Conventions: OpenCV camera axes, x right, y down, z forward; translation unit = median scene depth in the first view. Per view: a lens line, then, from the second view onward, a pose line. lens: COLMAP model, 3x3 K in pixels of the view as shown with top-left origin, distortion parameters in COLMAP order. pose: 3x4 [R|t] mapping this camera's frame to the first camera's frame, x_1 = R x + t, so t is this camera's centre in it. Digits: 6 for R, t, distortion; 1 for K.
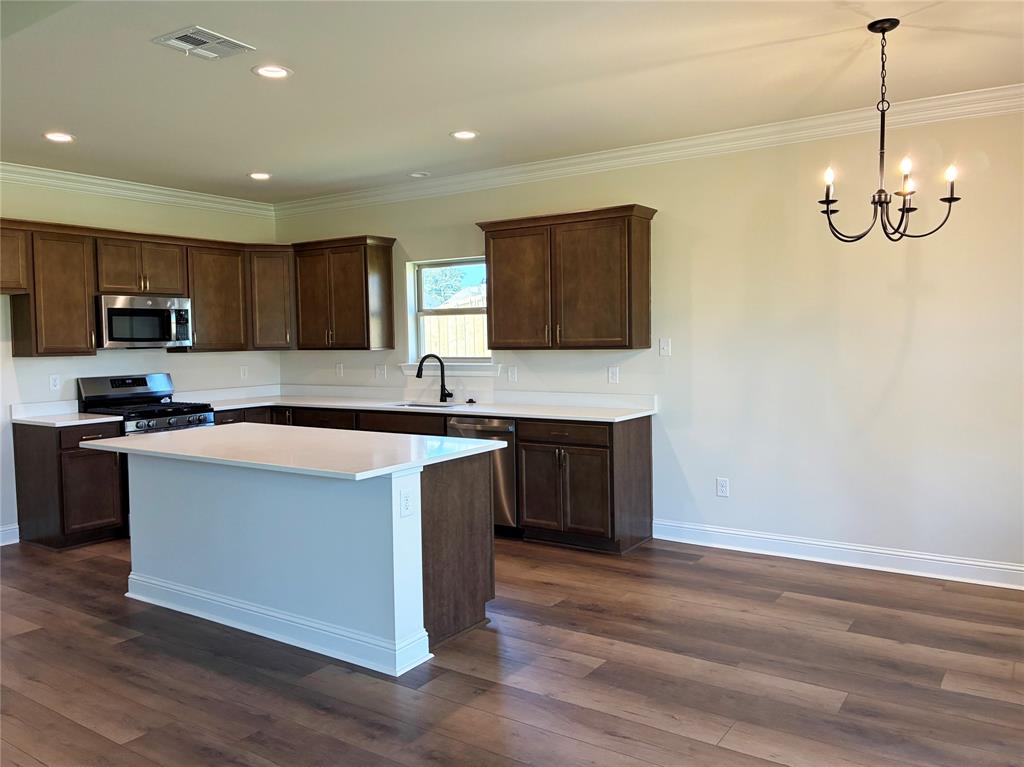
lens RADIAL K [[789.1, 0, 512.0], [0, 789.1, 383.5], [0, 0, 1]] dist [0.004389, -0.008821]
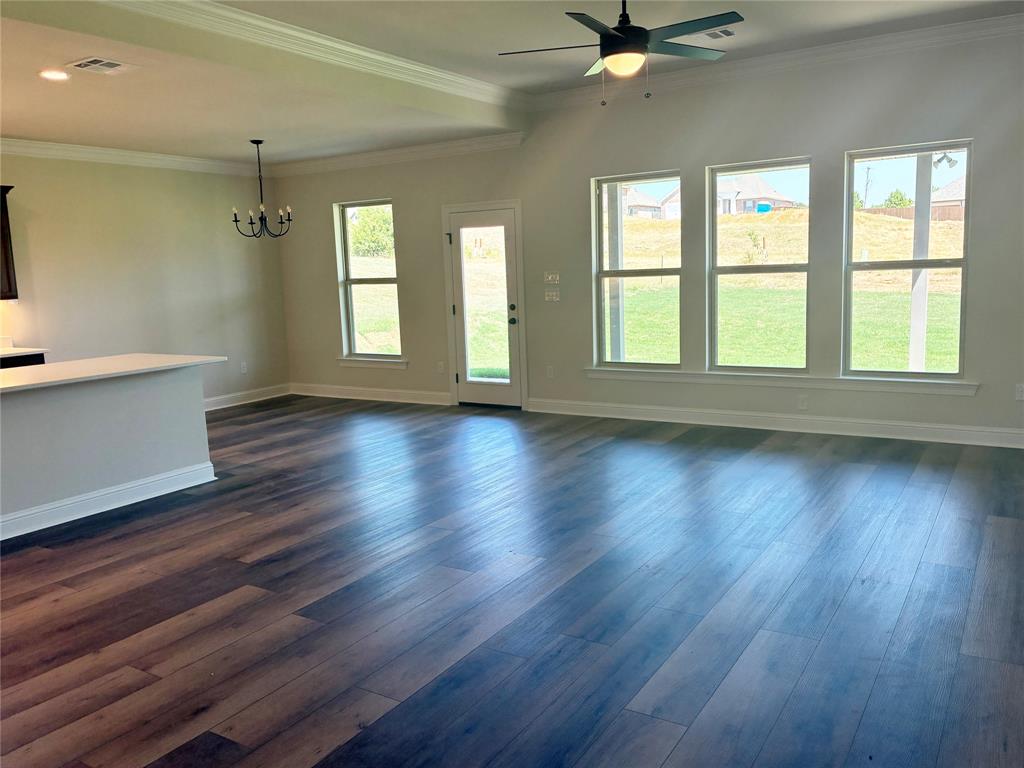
lens RADIAL K [[789.1, 0, 512.0], [0, 789.1, 384.0], [0, 0, 1]] dist [0.004389, -0.008821]
pose [[-0.030411, -0.122023, 0.992061, -1.845688], [0.095019, 0.987673, 0.124396, 0.016107], [-0.995011, 0.098048, -0.018441, 0.378335]]
